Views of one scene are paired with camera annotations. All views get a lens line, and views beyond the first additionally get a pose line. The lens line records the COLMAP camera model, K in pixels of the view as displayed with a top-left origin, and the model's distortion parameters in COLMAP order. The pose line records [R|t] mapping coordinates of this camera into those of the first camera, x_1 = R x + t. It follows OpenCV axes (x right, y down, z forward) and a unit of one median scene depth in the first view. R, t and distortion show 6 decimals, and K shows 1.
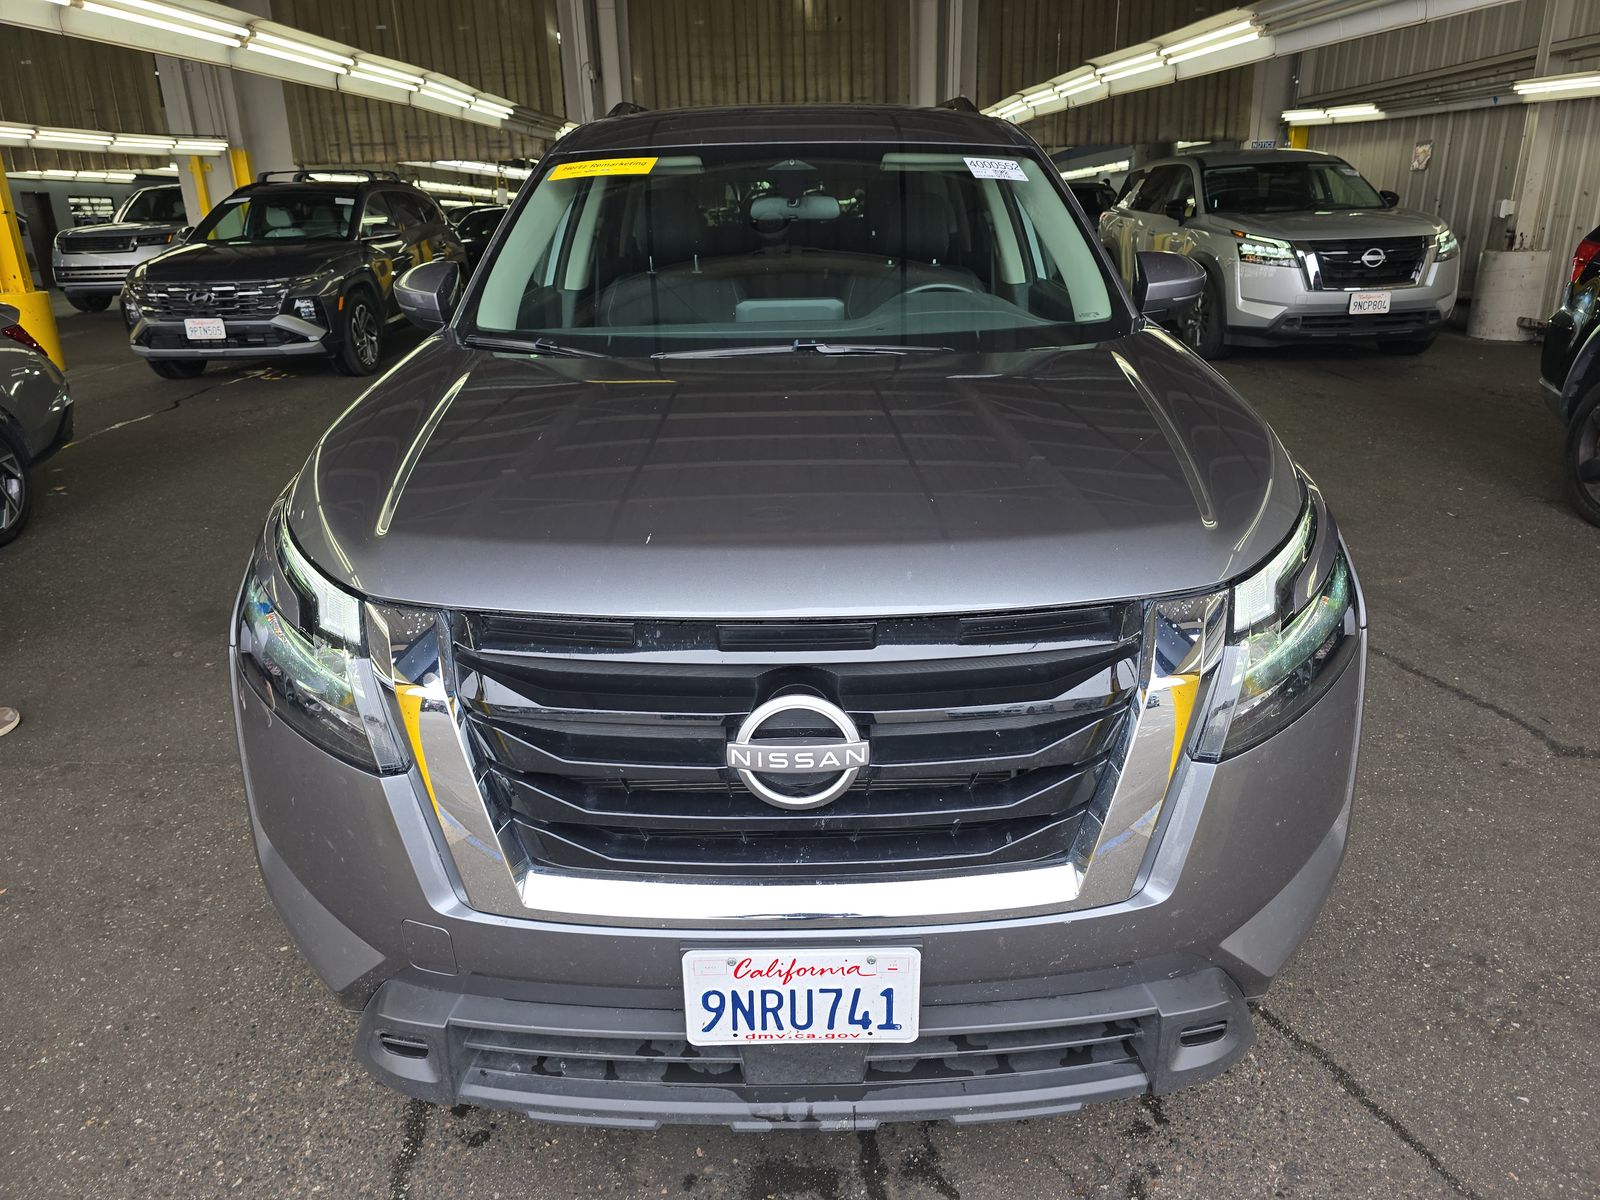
lens RADIAL K [[1033.2, 0, 800.0], [0, 1033.2, 600.0], [0, 0, 1]] dist [0.043157, -0.034937]
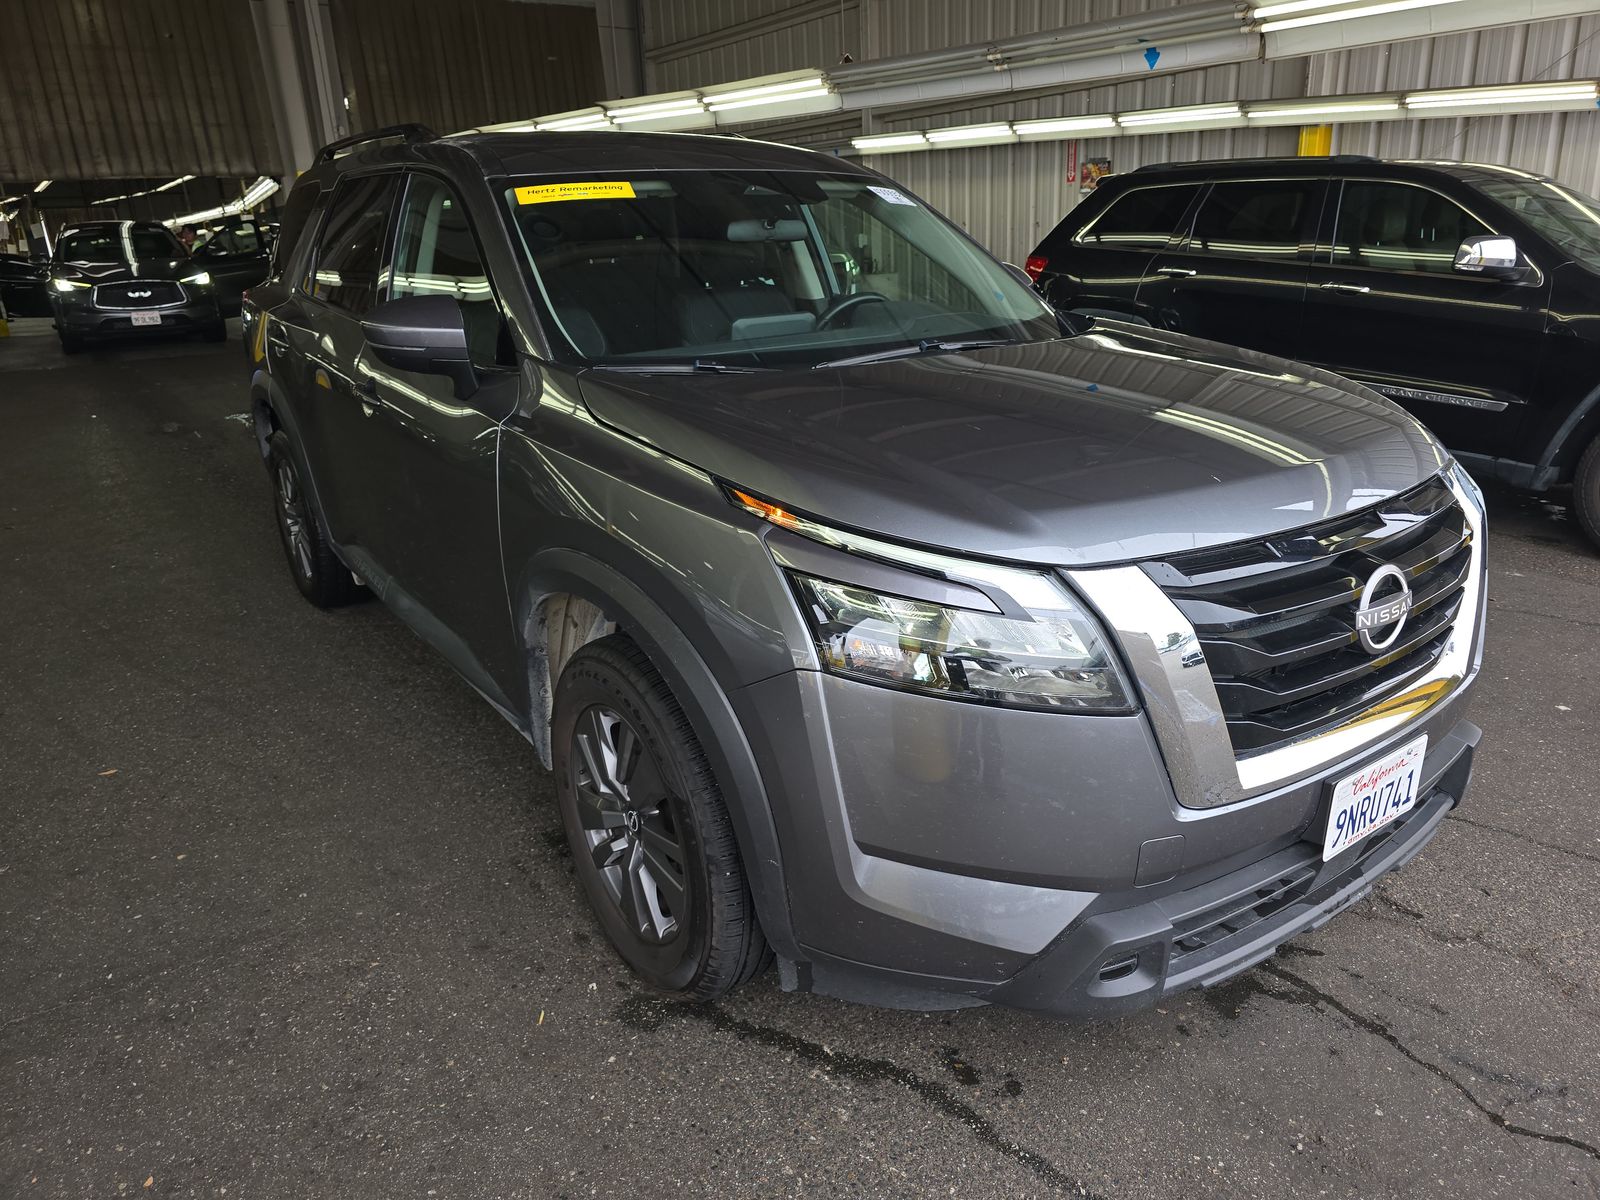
lens RADIAL K [[1033.2, 0, 800.0], [0, 1033.2, 600.0], [0, 0, 1]] dist [0.043157, -0.034937]
pose [[0.825095, -0.199526, 0.528591, -0.356568], [0.216290, 0.975845, 0.030736, -0.018262], [-0.521956, 0.088969, 0.848320, 0.063711]]
